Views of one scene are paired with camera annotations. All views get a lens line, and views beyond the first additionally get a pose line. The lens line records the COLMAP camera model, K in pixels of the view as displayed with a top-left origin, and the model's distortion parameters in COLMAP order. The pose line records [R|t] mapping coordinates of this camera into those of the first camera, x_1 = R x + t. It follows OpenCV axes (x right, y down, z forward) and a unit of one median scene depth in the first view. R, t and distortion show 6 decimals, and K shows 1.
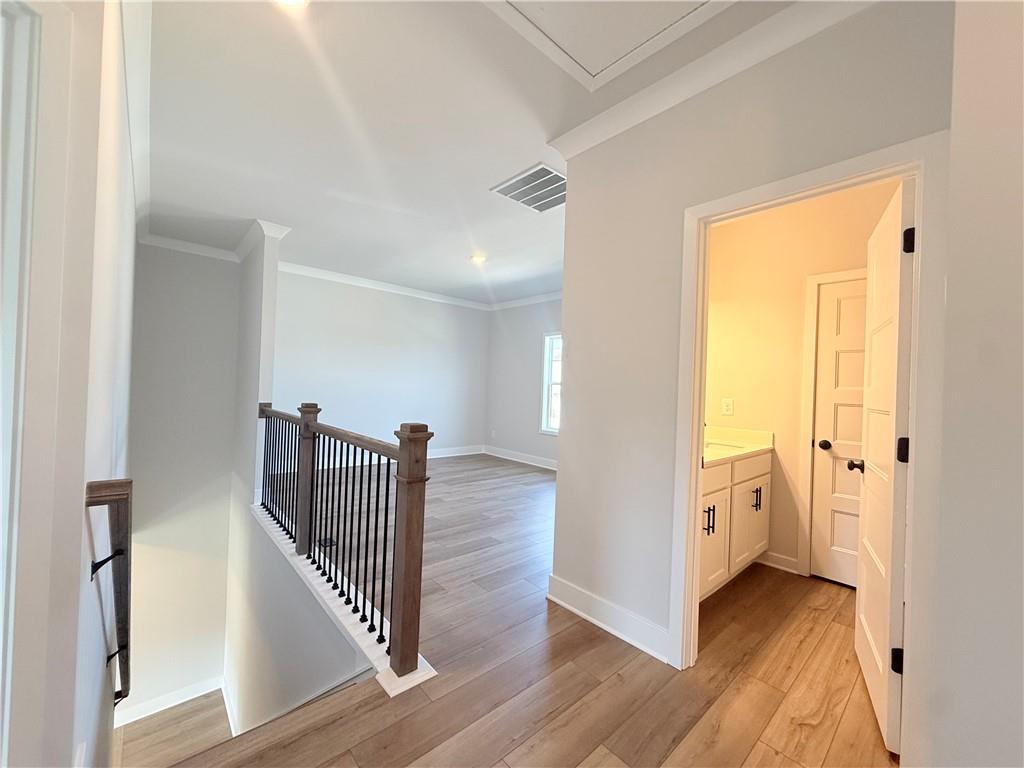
lens RADIAL K [[411.5, 0, 504.2], [0, 411.5, 383.6], [0, 0, 1]] dist [-0.000890, -0.000019]
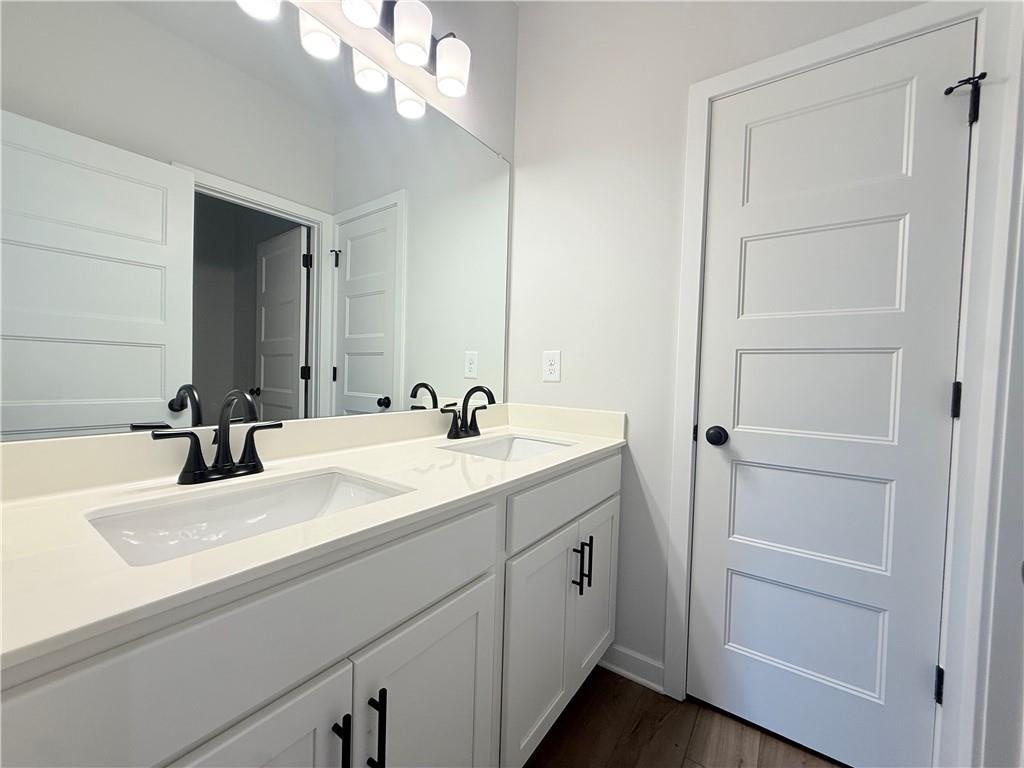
lens RADIAL K [[407.9, 0, 512.0], [0, 407.9, 384.0], [0, 0, 1]] dist [0.001795, 0.000067]
pose [[0.971712, -0.011537, 0.235886, 0.428876], [0.002229, 0.999210, 0.039686, 0.068003], [-0.236157, -0.038038, 0.970970, 0.586777]]
